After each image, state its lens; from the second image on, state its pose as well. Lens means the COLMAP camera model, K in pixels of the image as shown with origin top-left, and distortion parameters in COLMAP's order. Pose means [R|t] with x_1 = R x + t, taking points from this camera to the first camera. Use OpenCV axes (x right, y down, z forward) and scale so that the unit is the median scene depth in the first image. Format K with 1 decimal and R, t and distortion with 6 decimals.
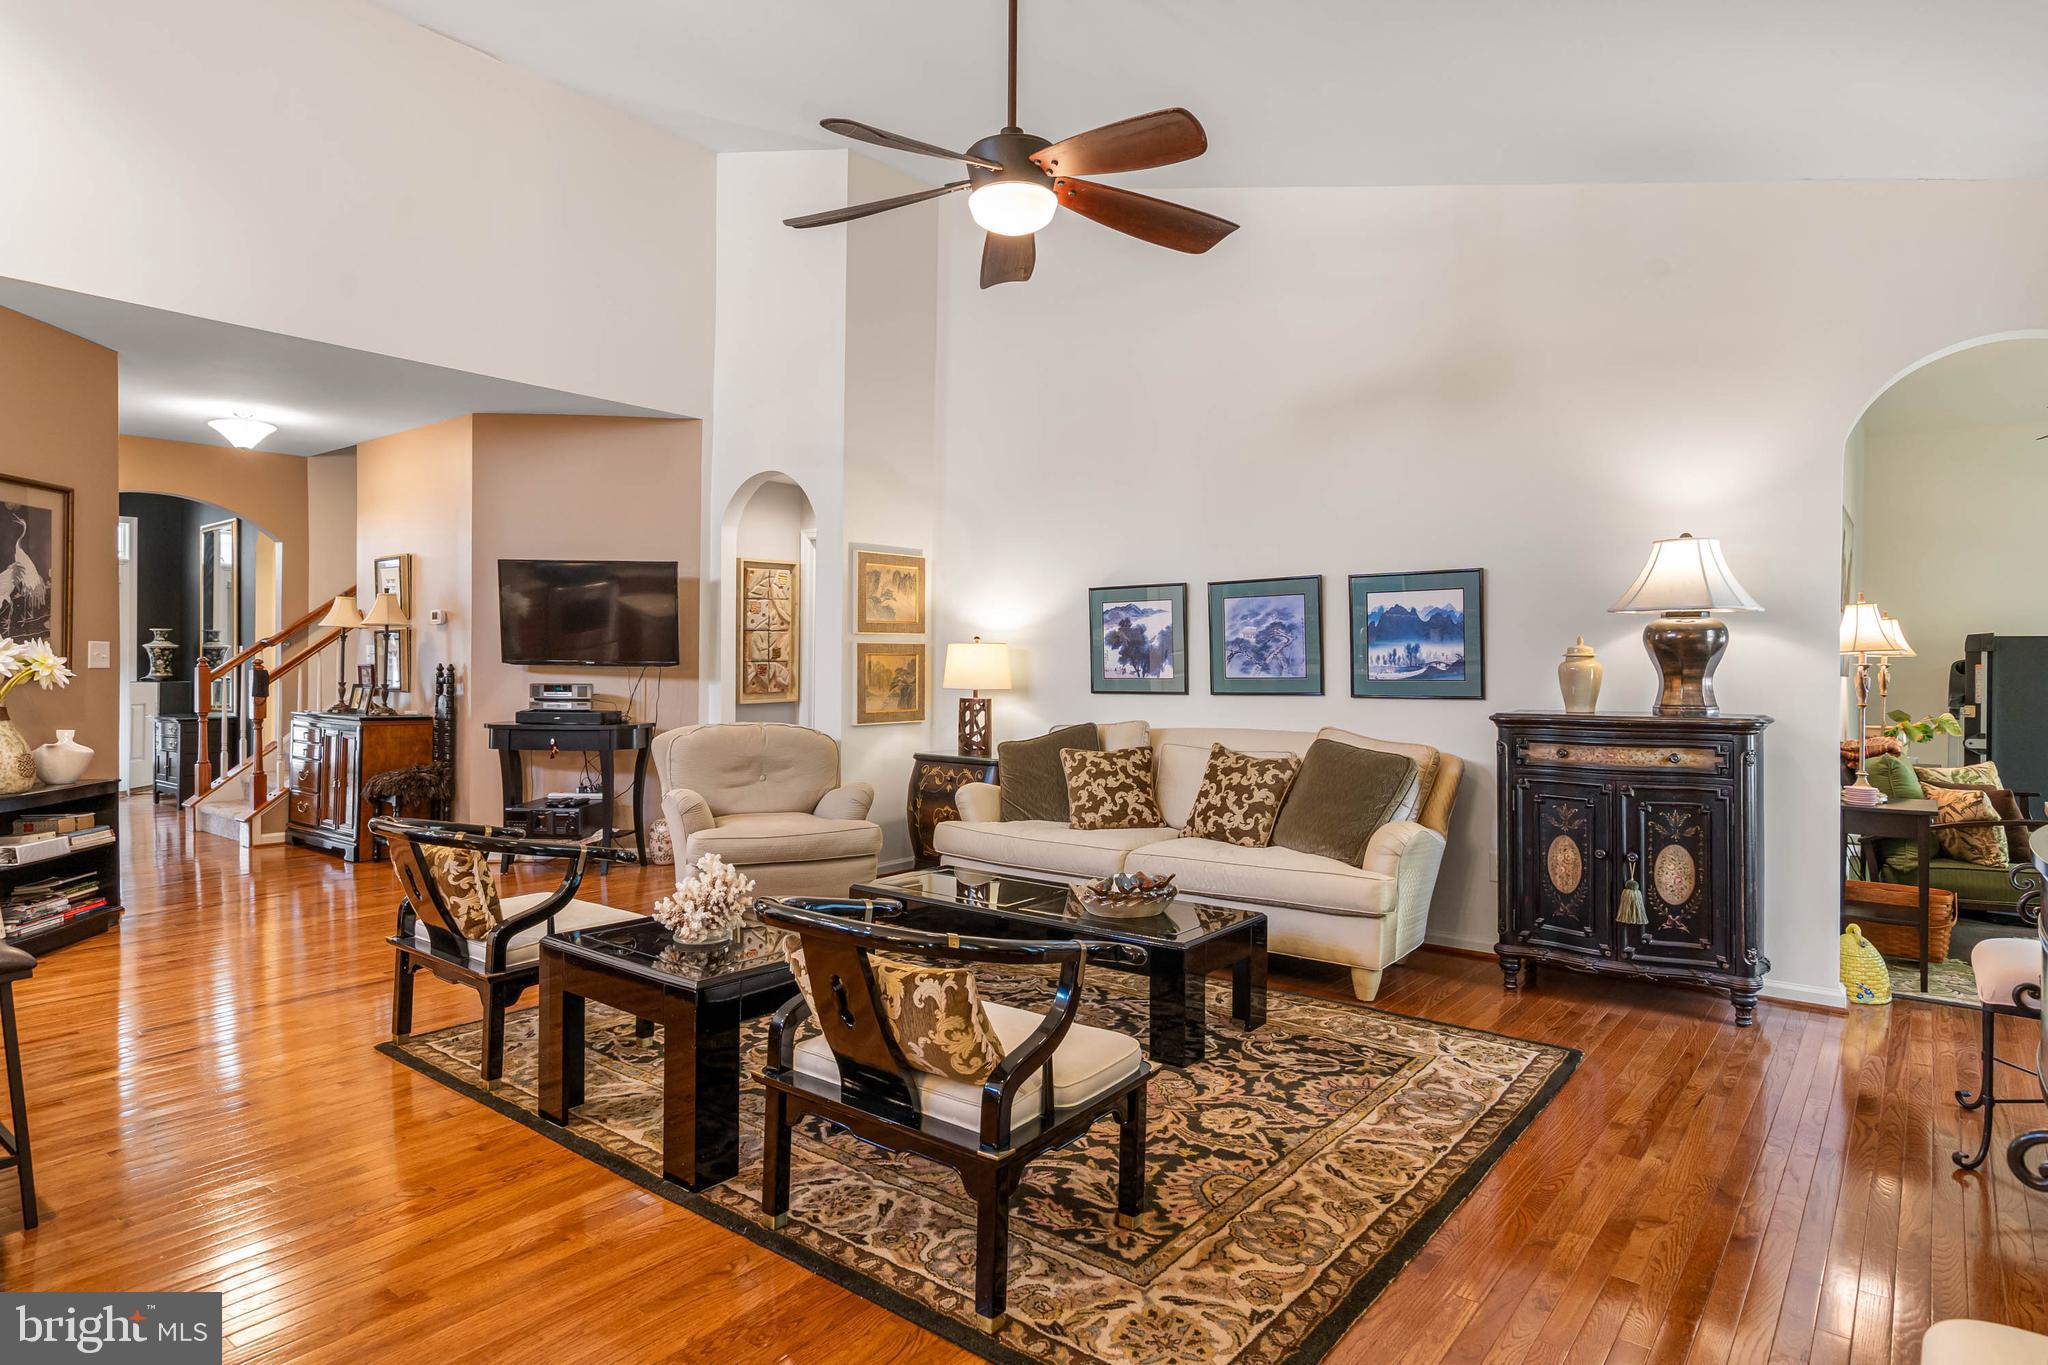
lens RADIAL K [[1139.2, 0, 1016.7], [0, 1139.2, 664.5], [0, 0, 1]] dist [0.001134, 0.006441]
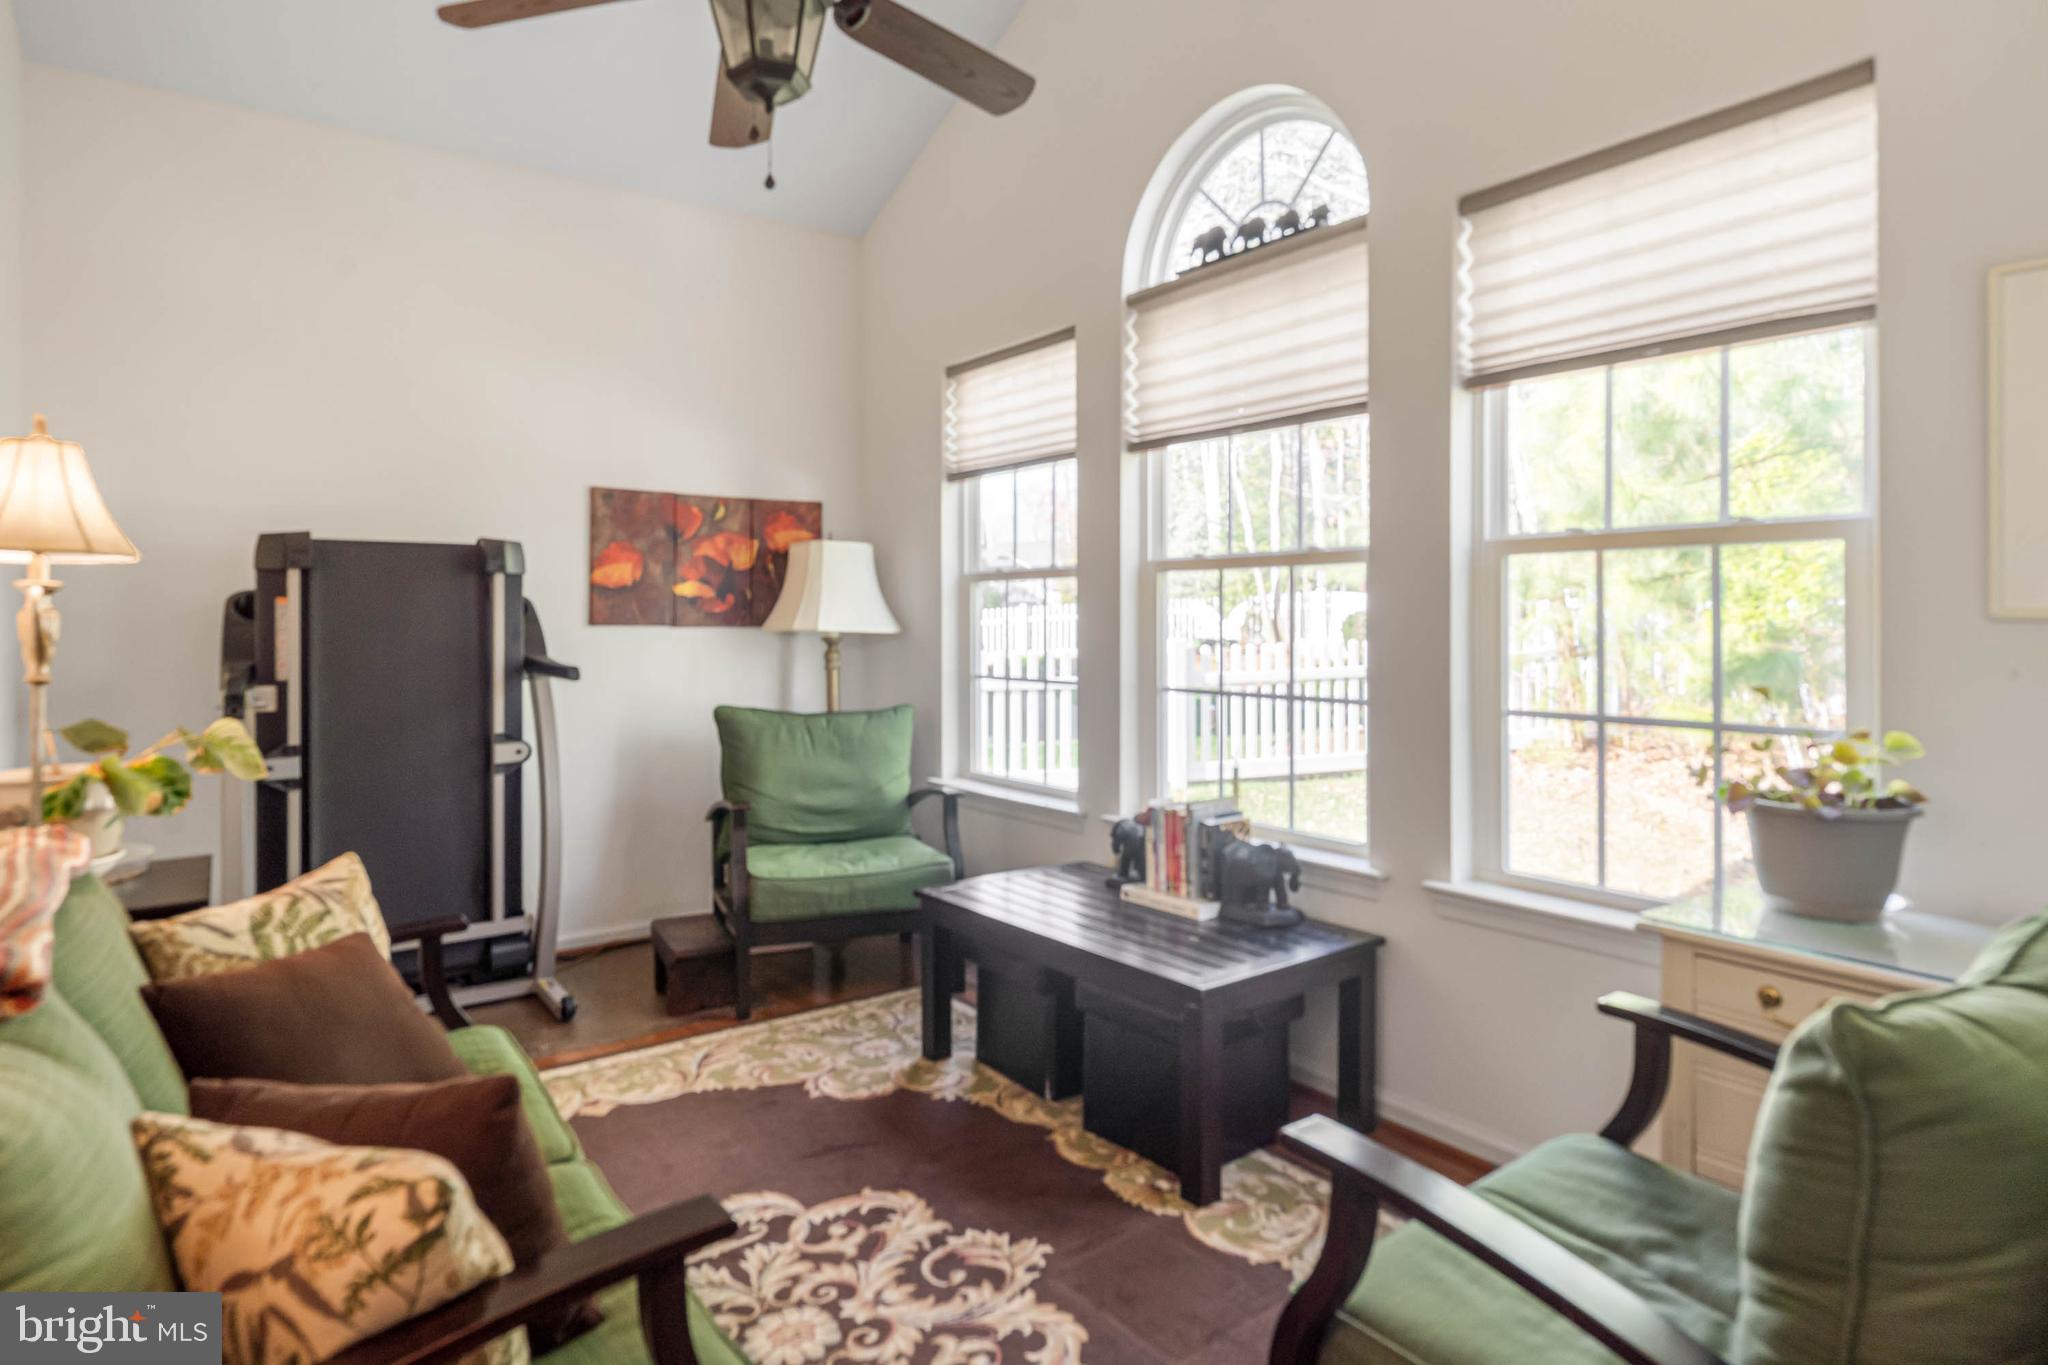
lens RADIAL K [[1139.2, 0, 1056.1], [0, 1139.2, 620.6], [0, 0, 1]] dist [0.001134, 0.006441]
pose [[0.240226, -0.003905, 0.970709, 0.466469], [0.006978, 0.999973, 0.002296, 0.010560], [-0.970692, 0.006222, 0.240247, 0.584174]]
